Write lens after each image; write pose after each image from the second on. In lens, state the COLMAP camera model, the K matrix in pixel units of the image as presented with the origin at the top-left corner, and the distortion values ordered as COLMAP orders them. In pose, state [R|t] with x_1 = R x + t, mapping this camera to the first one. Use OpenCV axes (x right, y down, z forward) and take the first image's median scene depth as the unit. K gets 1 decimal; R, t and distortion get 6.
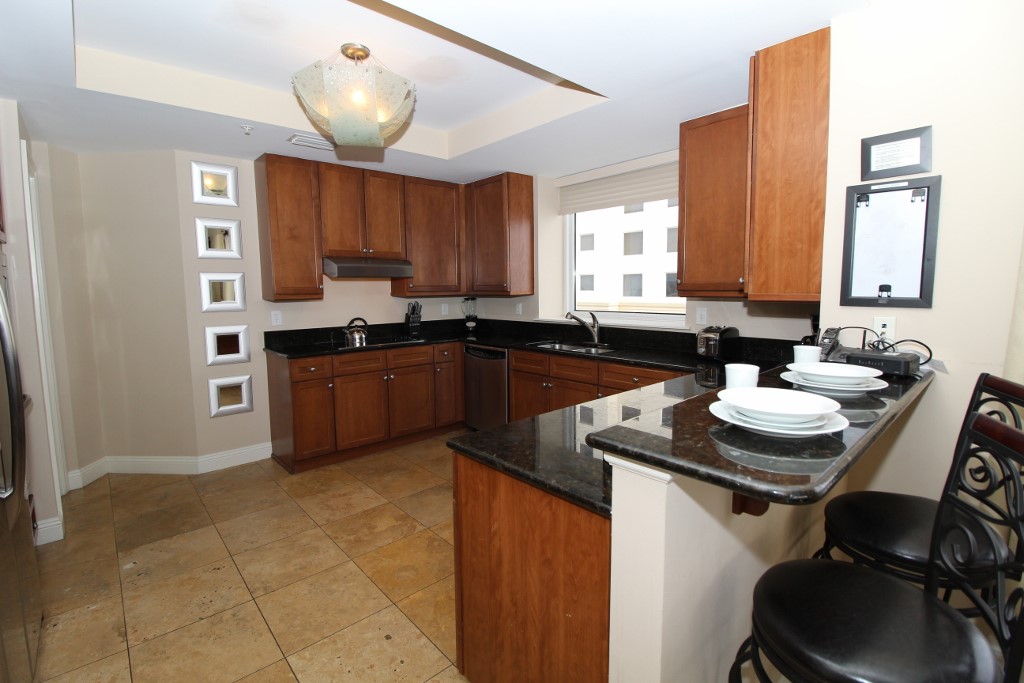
lens RADIAL K [[469.8, 0, 510.4], [0, 469.8, 334.6], [0, 0, 1]] dist [-0.007229, -0.009594]
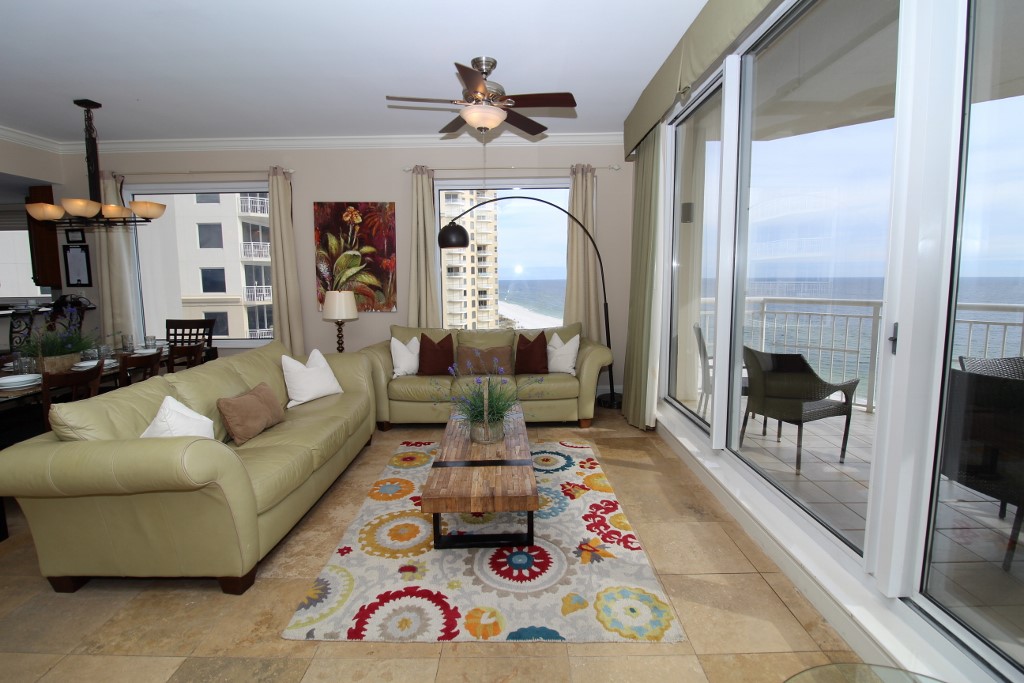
lens RADIAL K [[469.8, 0, 517.6], [0, 469.8, 326.8], [0, 0, 1]] dist [-0.007229, -0.009594]
pose [[0.697706, -0.071802, 0.712777, 0.645608], [0.077298, 0.996701, 0.024739, 0.343385], [-0.712202, 0.037836, 0.700954, -3.102128]]
